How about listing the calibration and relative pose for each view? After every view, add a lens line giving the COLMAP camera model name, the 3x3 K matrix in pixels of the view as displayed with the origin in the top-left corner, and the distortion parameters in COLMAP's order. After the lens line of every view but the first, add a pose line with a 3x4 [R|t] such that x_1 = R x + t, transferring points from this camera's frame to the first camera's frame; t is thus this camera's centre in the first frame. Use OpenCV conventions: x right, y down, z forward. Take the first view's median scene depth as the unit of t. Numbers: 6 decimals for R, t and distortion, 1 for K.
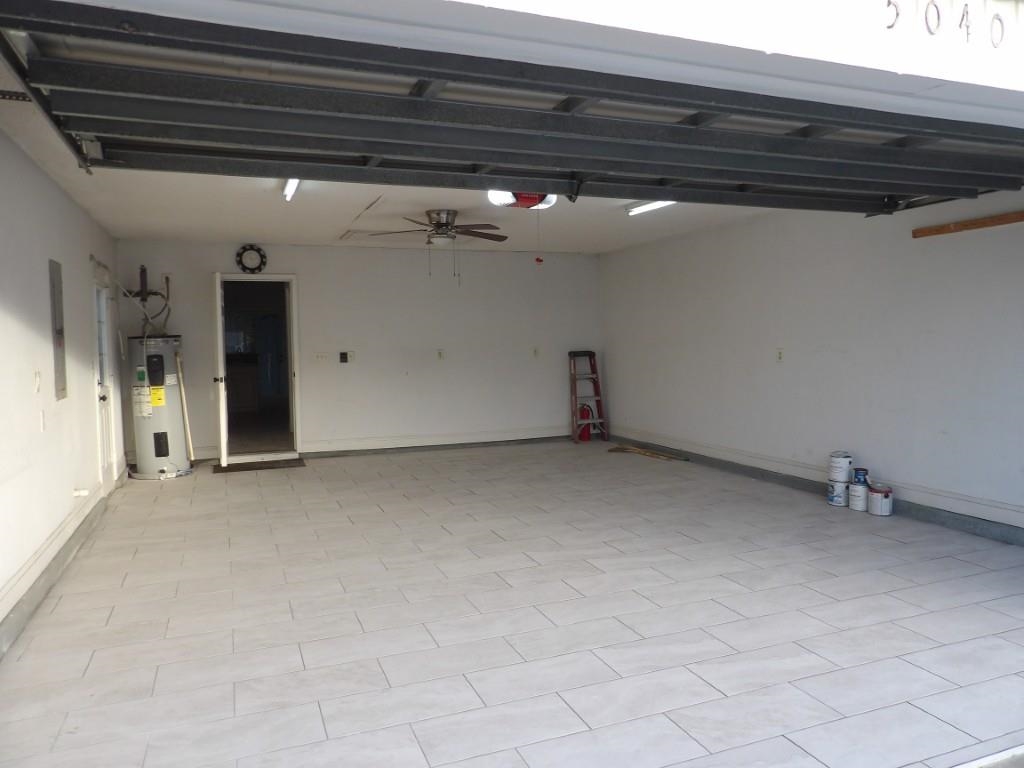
lens RADIAL K [[727.3, 0, 507.8], [0, 727.3, 382.4], [0, 0, 1]] dist [-0.038324, 0.048486]
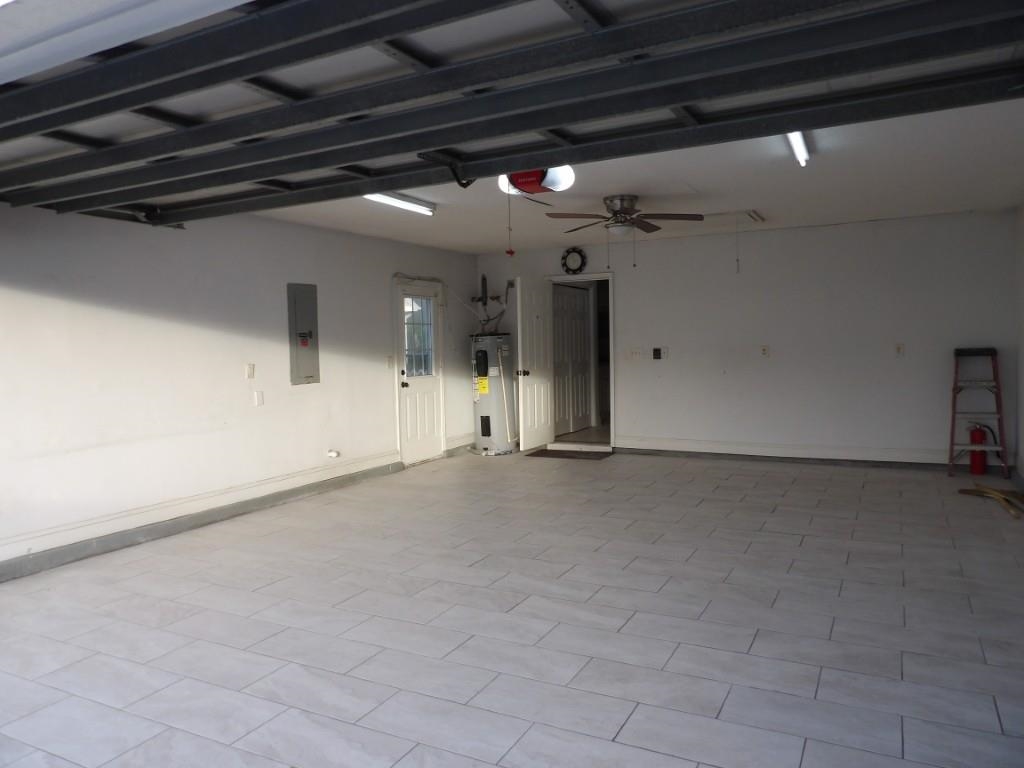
lens RADIAL K [[727.3, 0, 507.8], [0, 727.3, 382.4], [0, 0, 1]] dist [-0.038324, 0.048486]
pose [[0.654789, 0.040969, -0.754700, 0.435764], [-0.031227, 0.999144, 0.027146, -0.018844], [0.755166, 0.005792, 0.655508, 0.245298]]
